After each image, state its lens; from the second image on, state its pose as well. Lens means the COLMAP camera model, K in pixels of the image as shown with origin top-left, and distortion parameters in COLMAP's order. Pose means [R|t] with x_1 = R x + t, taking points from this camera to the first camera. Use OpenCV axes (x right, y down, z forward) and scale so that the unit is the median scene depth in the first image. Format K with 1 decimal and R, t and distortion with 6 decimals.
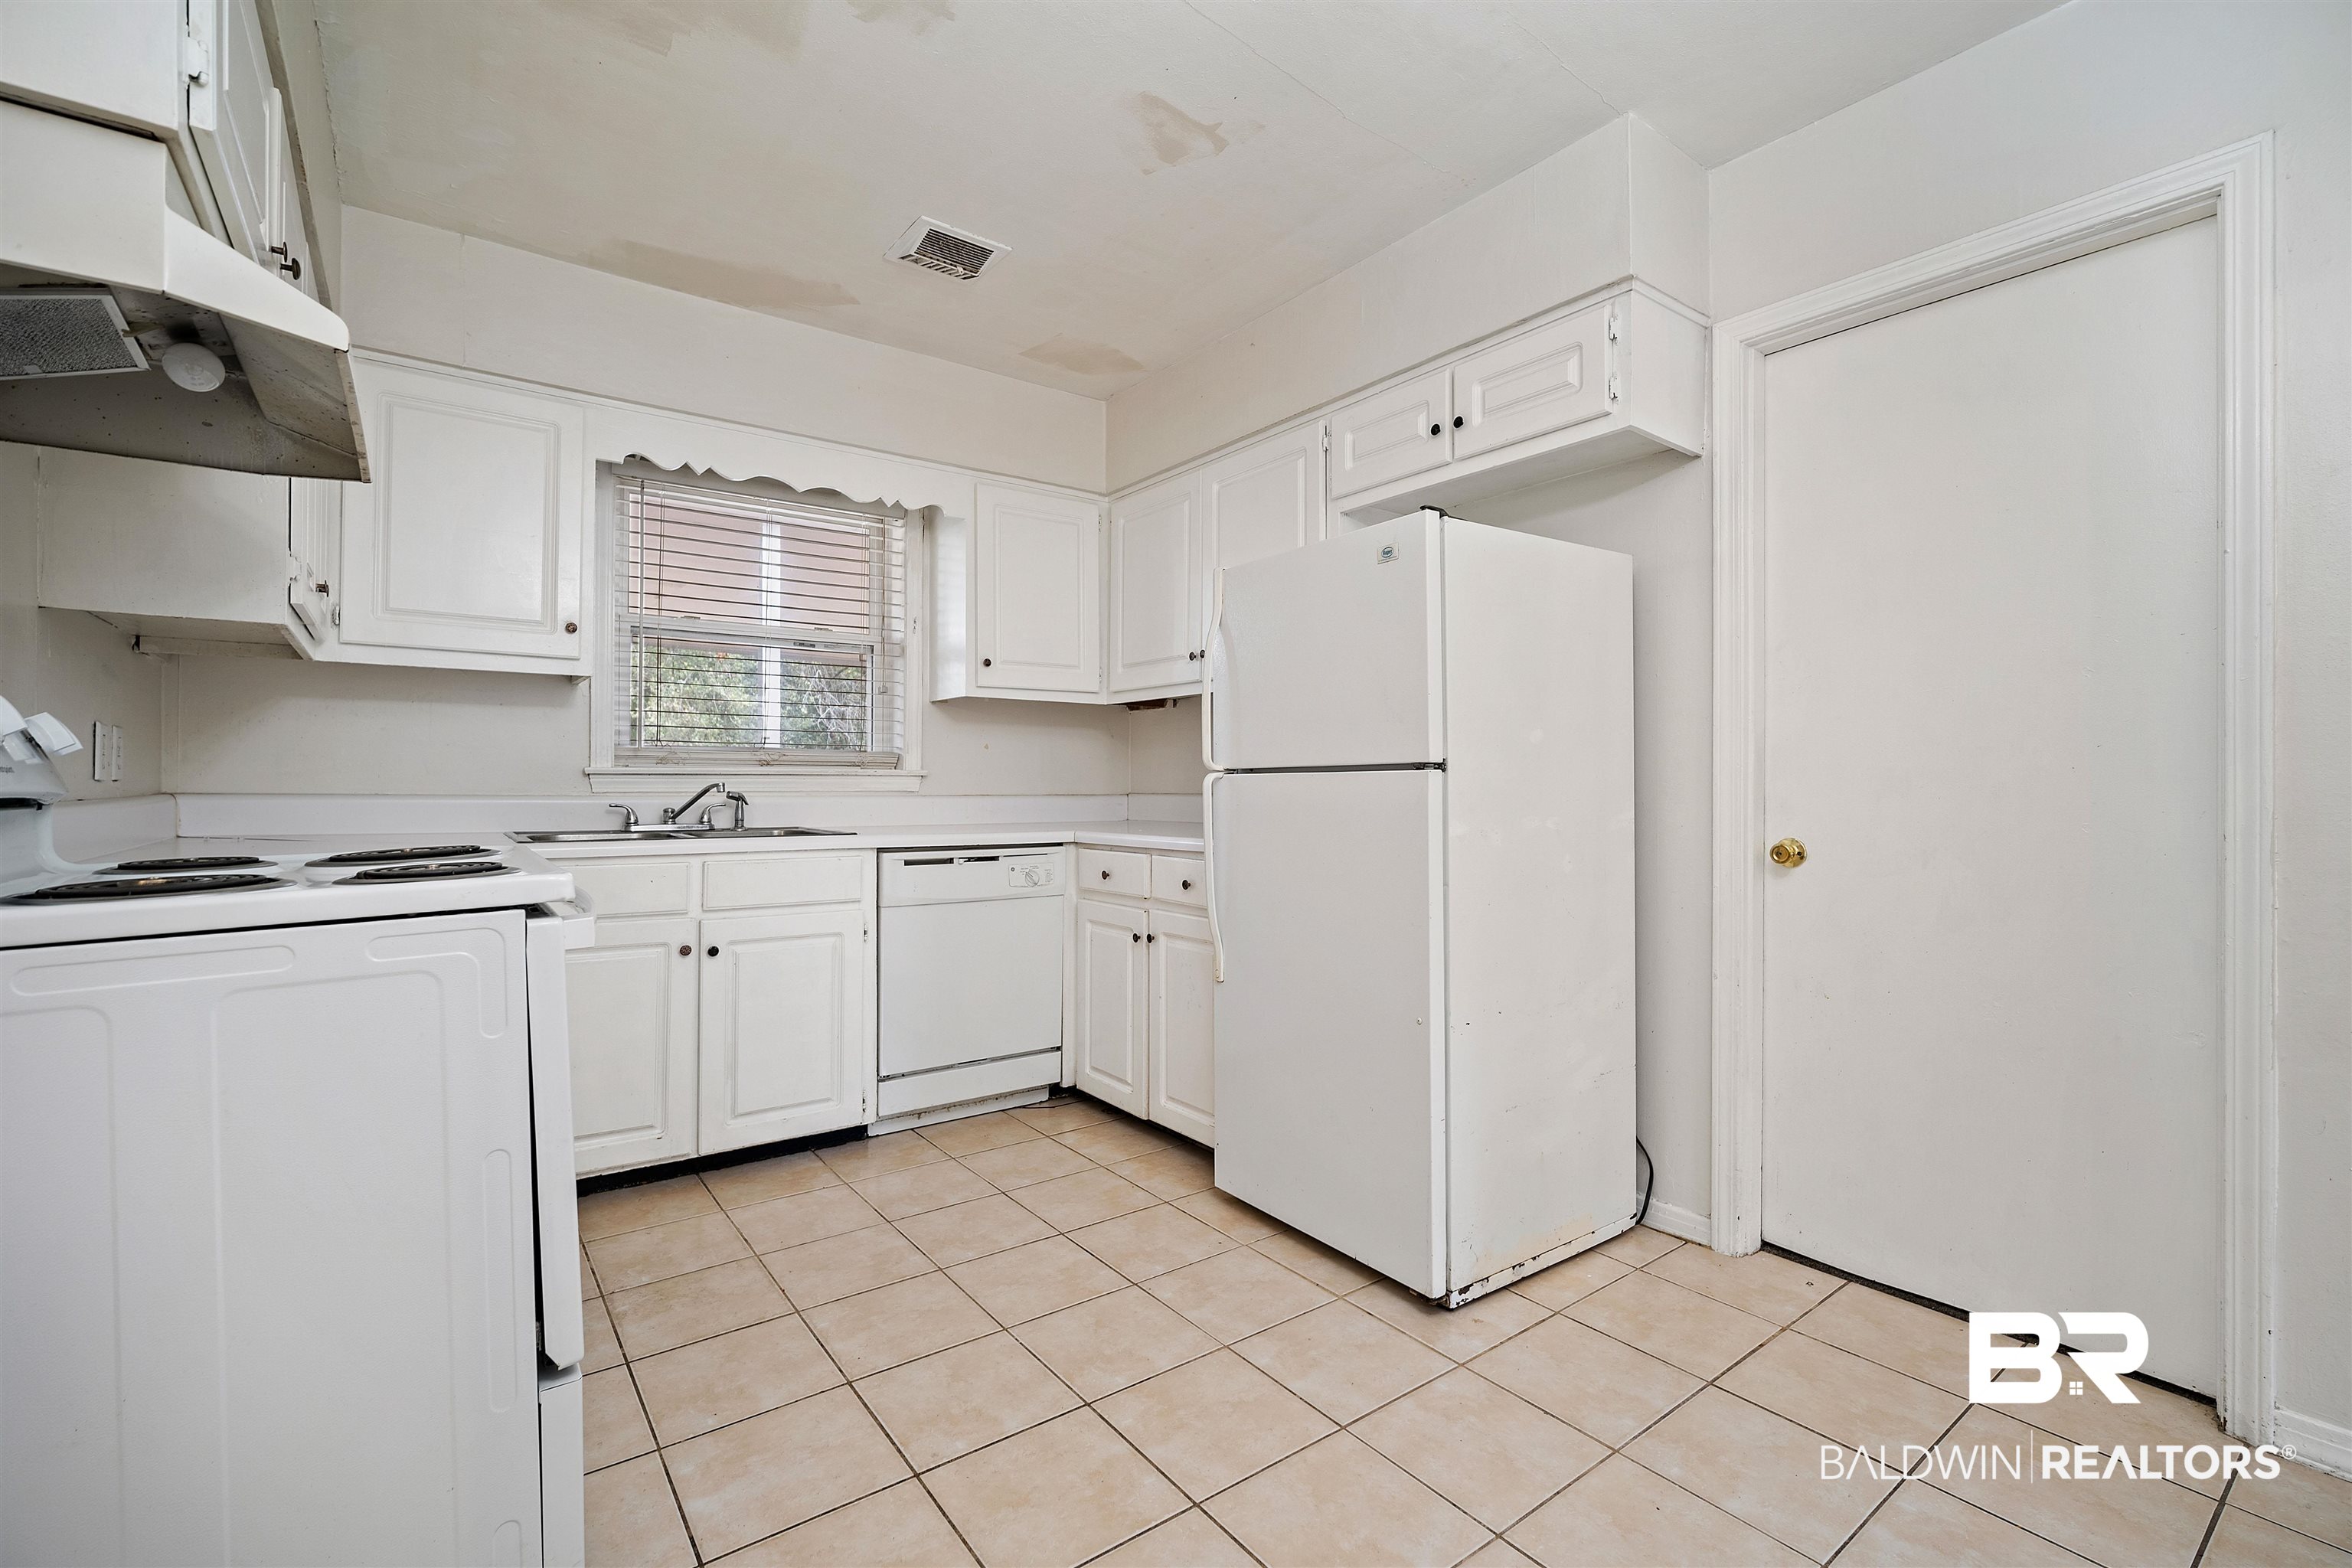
lens RADIAL K [[1023.9, 0, 1179.7], [0, 1023.9, 779.5], [0, 0, 1]] dist [-0.011914, 0.001089]
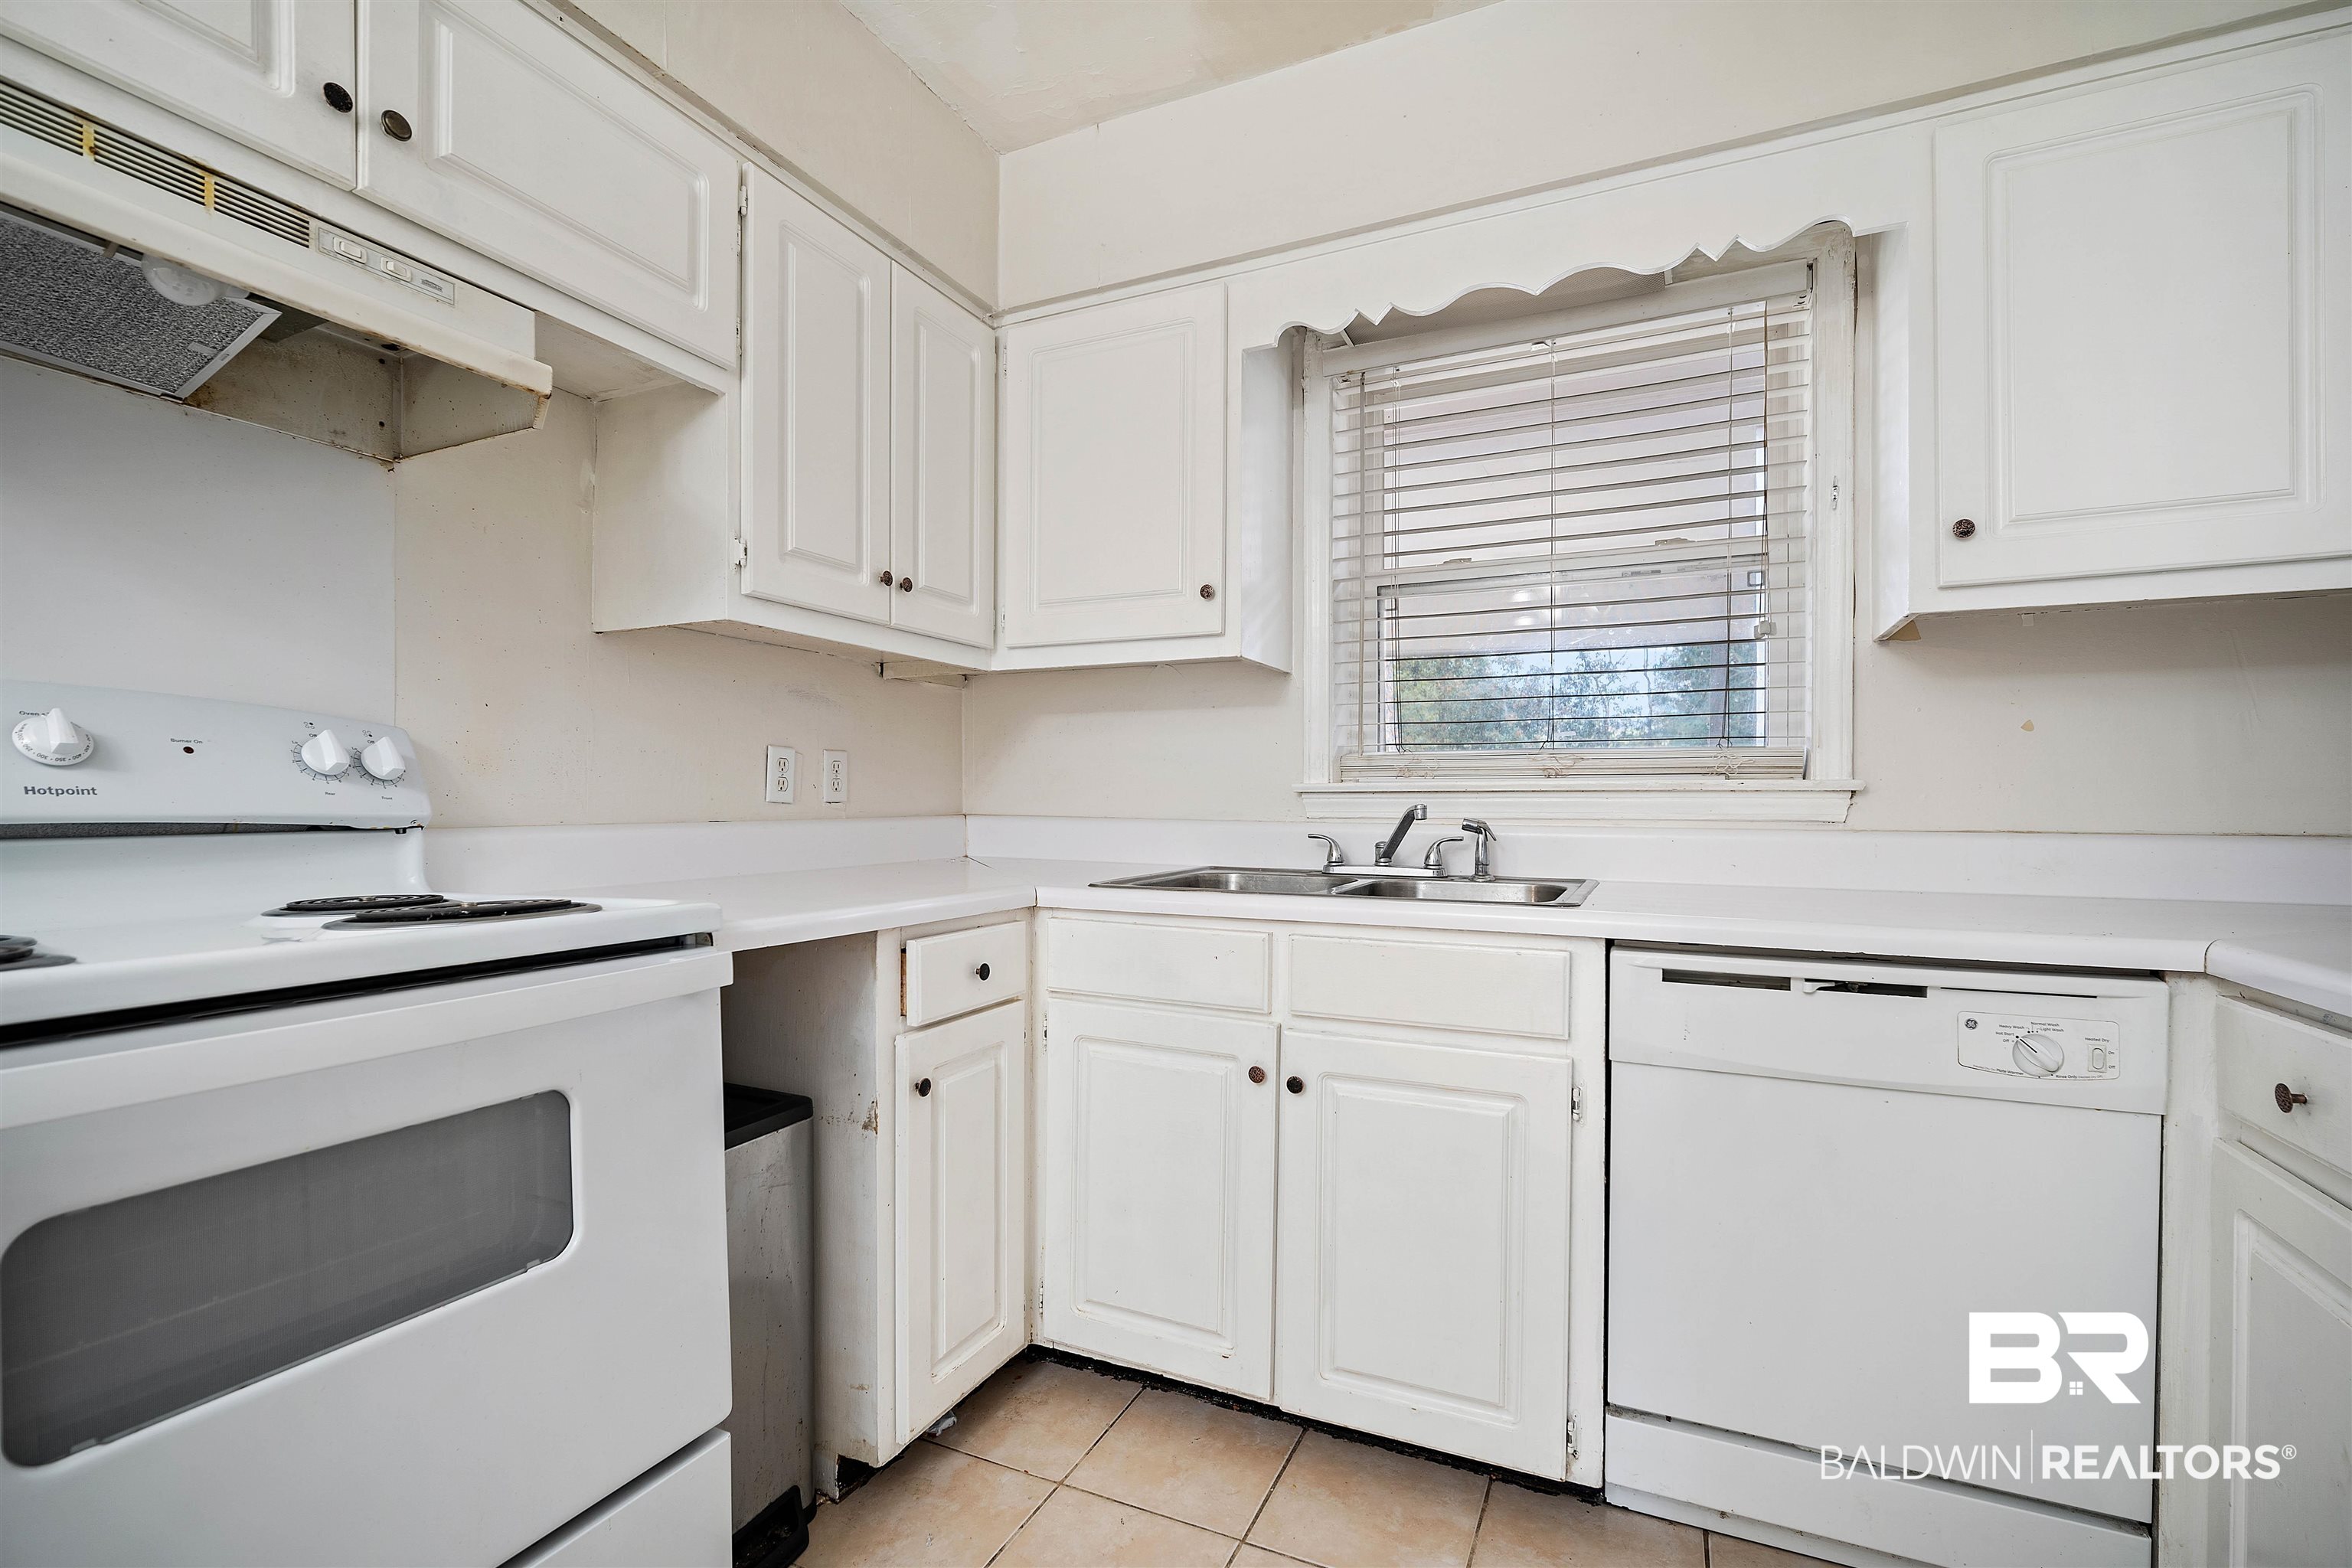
lens RADIAL K [[1023.9, 0, 1191.1], [0, 1023.9, 810.8], [0, 0, 1]] dist [-0.011914, 0.001089]
pose [[0.487622, 0.006525, -0.873031, 0.033436], [0.001176, 0.999966, 0.008130, 0.001631], [0.873054, -0.004991, 0.487598, 0.562137]]
